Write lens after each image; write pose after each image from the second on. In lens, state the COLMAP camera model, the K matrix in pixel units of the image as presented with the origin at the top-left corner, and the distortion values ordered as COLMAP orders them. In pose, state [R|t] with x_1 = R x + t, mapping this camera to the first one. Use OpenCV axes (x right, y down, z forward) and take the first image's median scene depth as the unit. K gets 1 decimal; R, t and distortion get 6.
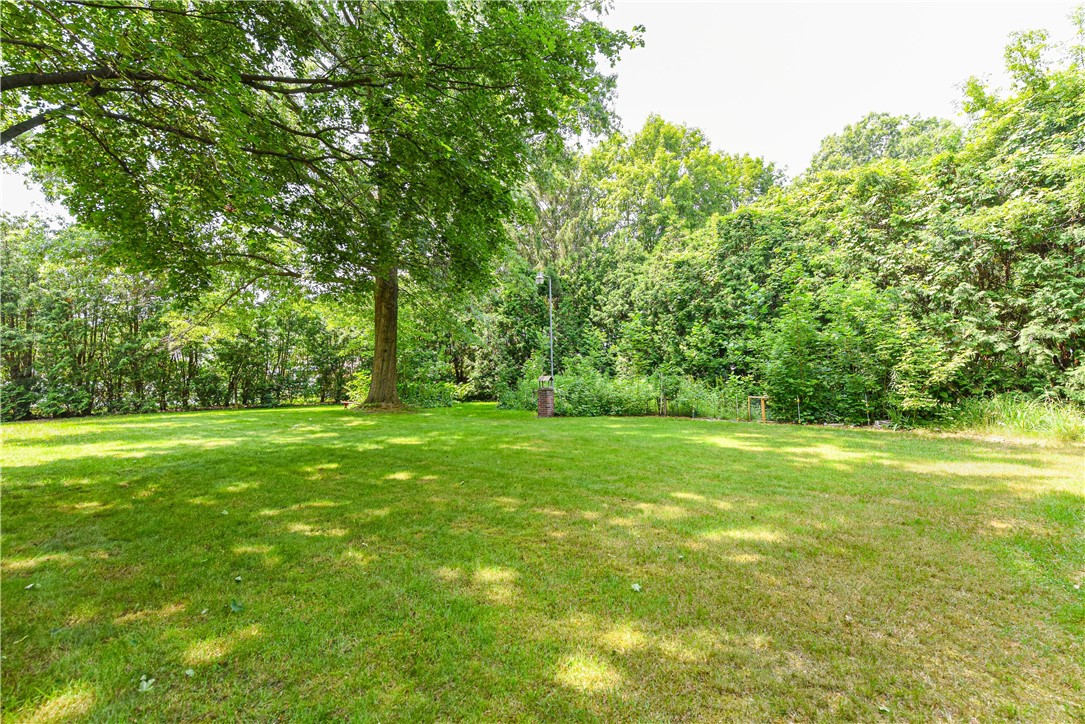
lens RADIAL K [[502.9, 0, 542.8], [0, 502.9, 362.3], [0, 0, 1]] dist [-0.002809, 0.000927]
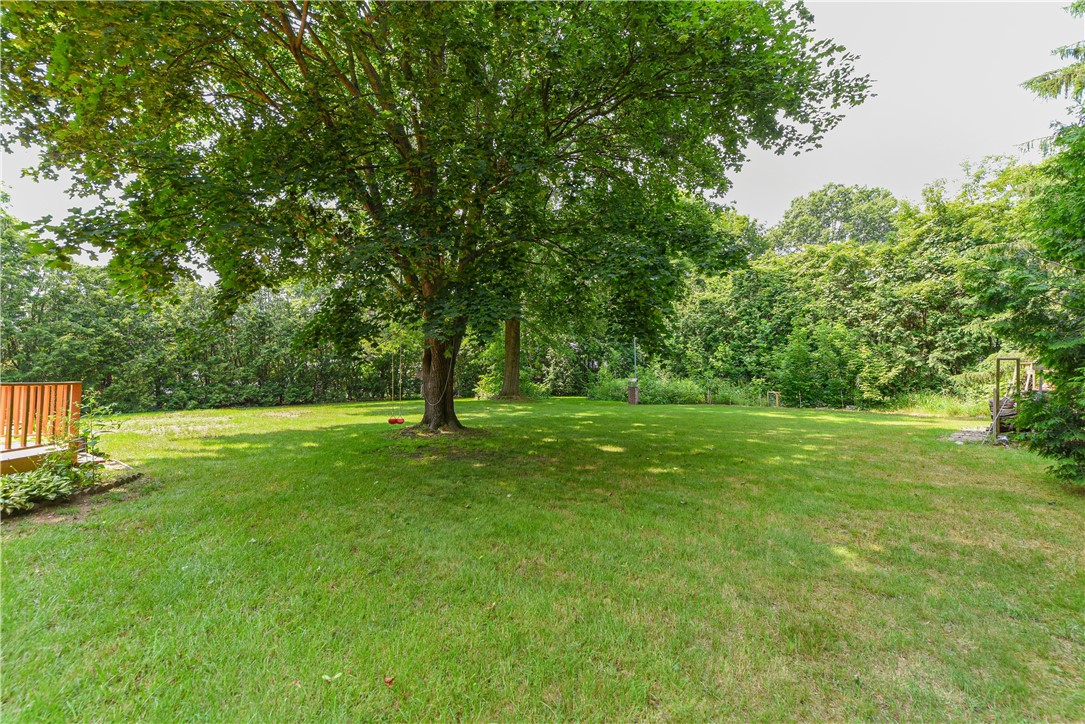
lens RADIAL K [[433.9, 0, 542.0], [0, 433.9, 364.1], [0, 0, 1]] dist [0.000800, -0.000205]
pose [[0.999932, 0.006039, 0.009989, -0.363141], [-0.005993, 0.999971, -0.004645, -0.012307], [-0.010017, 0.004584, 0.999939, -0.435967]]
